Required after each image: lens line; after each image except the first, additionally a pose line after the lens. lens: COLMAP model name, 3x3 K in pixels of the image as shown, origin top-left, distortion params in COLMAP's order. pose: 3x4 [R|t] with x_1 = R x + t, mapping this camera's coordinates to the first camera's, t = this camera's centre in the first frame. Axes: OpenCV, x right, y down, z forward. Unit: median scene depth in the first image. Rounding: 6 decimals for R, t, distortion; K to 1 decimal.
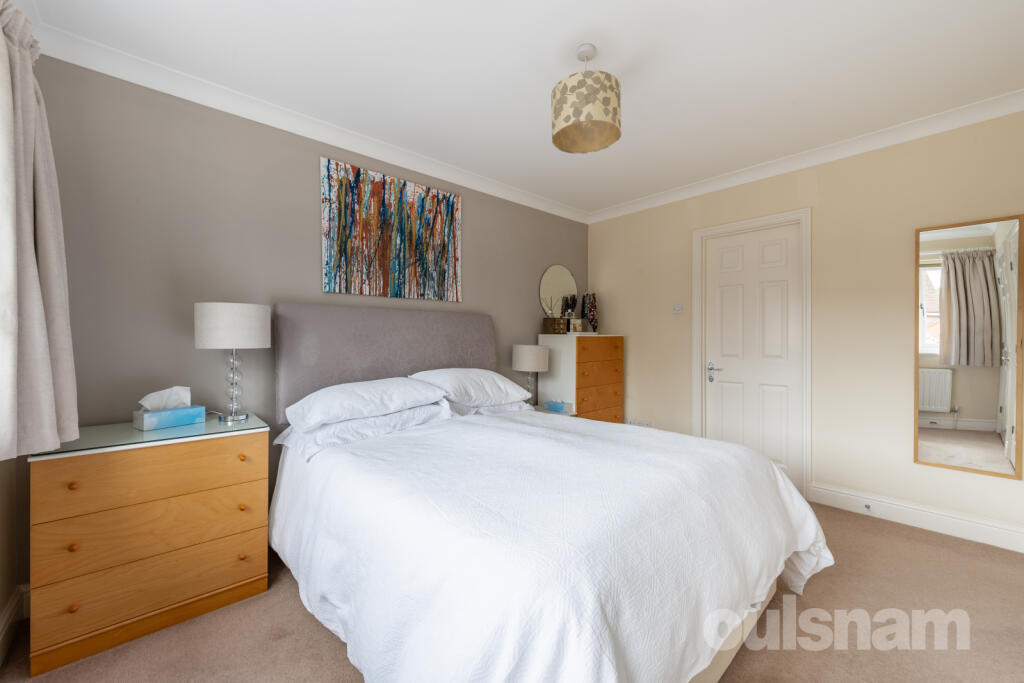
lens RADIAL K [[400.2, 0, 512.0], [0, 400.2, 341.5], [0, 0, 1]] dist [-0.002434, -0.000350]
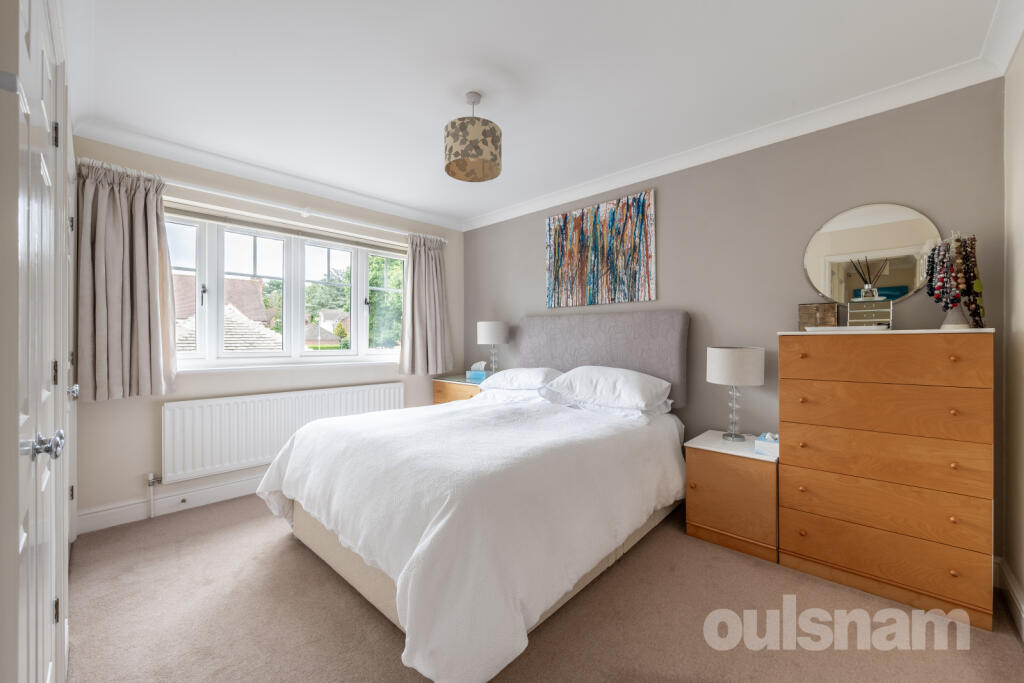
lens RADIAL K [[400.2, 0, 512.0], [0, 400.2, 341.5], [0, 0, 1]] dist [-0.002434, -0.000350]
pose [[0.071276, 0.005039, -0.997444, 0.881981], [-0.004628, 0.999978, 0.004721, -0.004105], [0.997446, 0.004280, 0.071298, 0.660244]]
